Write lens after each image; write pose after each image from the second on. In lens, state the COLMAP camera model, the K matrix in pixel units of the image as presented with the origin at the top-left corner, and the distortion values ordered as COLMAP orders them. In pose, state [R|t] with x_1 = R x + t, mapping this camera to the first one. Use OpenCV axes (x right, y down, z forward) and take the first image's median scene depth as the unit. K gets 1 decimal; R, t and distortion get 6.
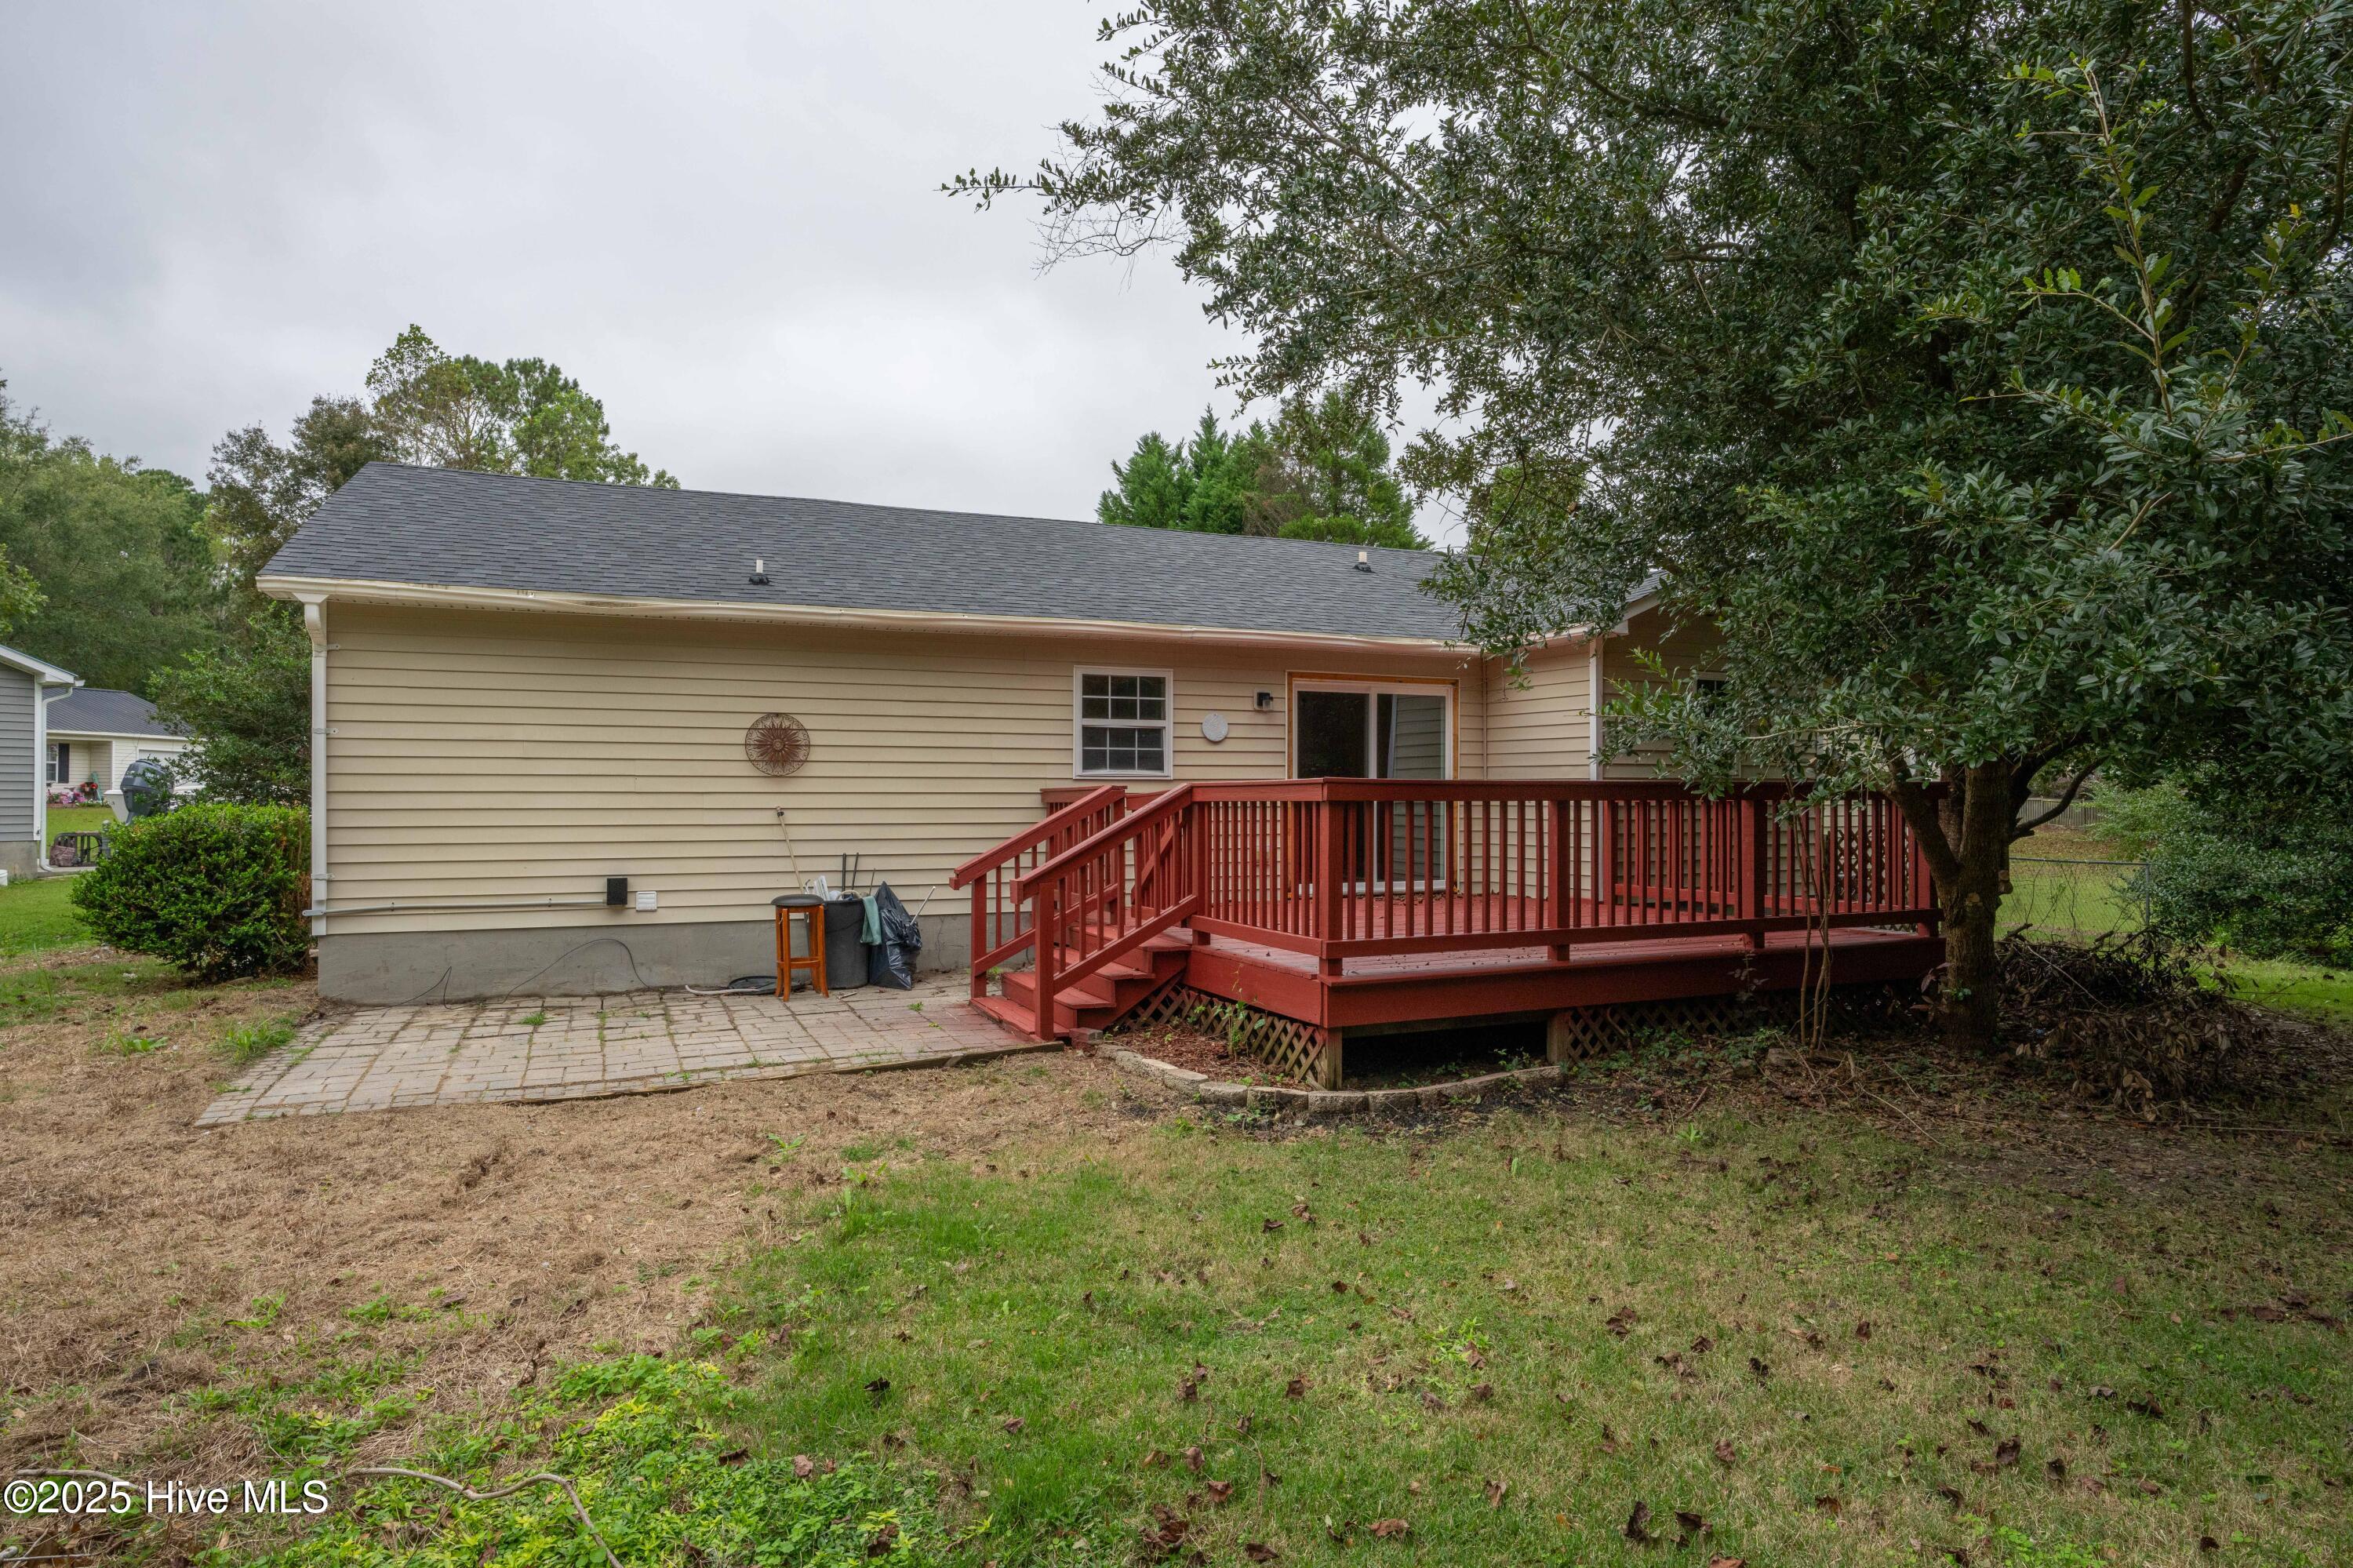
lens RADIAL K [[1382.6, 0, 1176.5], [0, 1382.6, 784.0], [0, 0, 1]] dist [-0.001254, -0.000021]
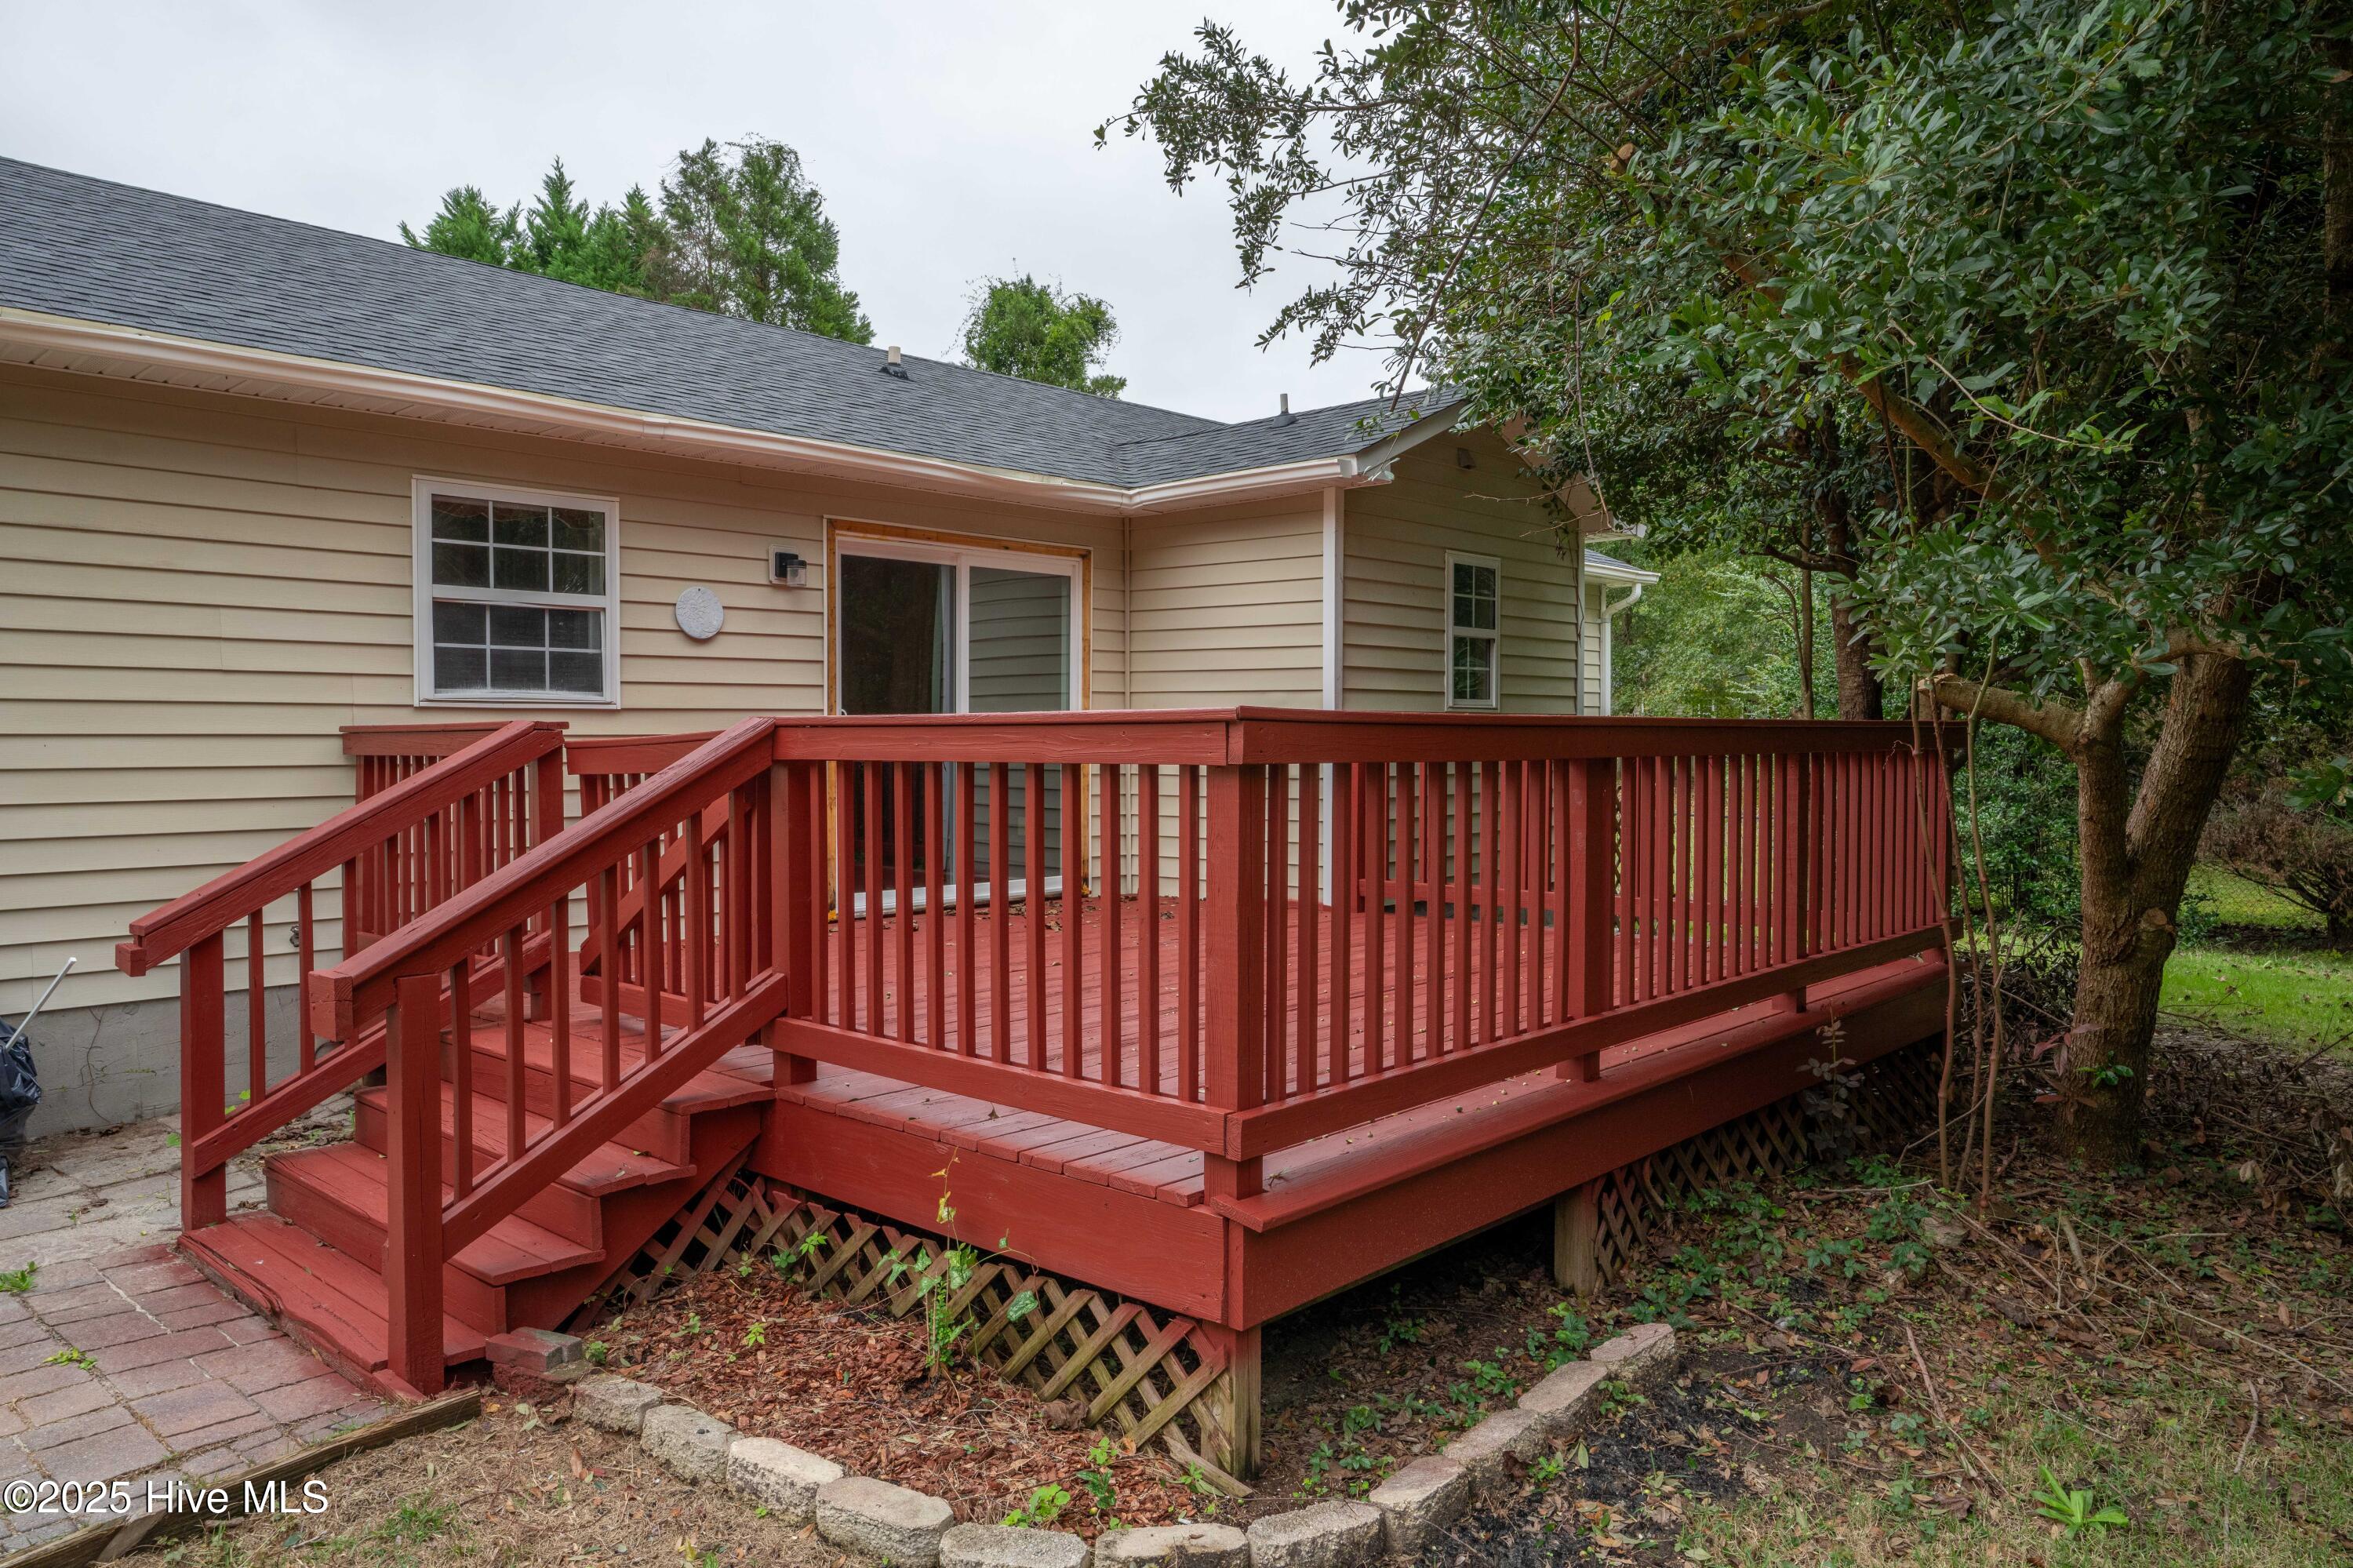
lens RADIAL K [[1604.4, 0, 1176.5], [0, 1604.4, 784.0], [0, 0, 1]] dist [-0.017883, 0.063416]
pose [[0.913631, -0.011745, 0.406374, -0.058806], [-0.005306, 0.999153, 0.040808, -0.000820], [-0.406509, -0.039440, 0.912795, 0.364287]]
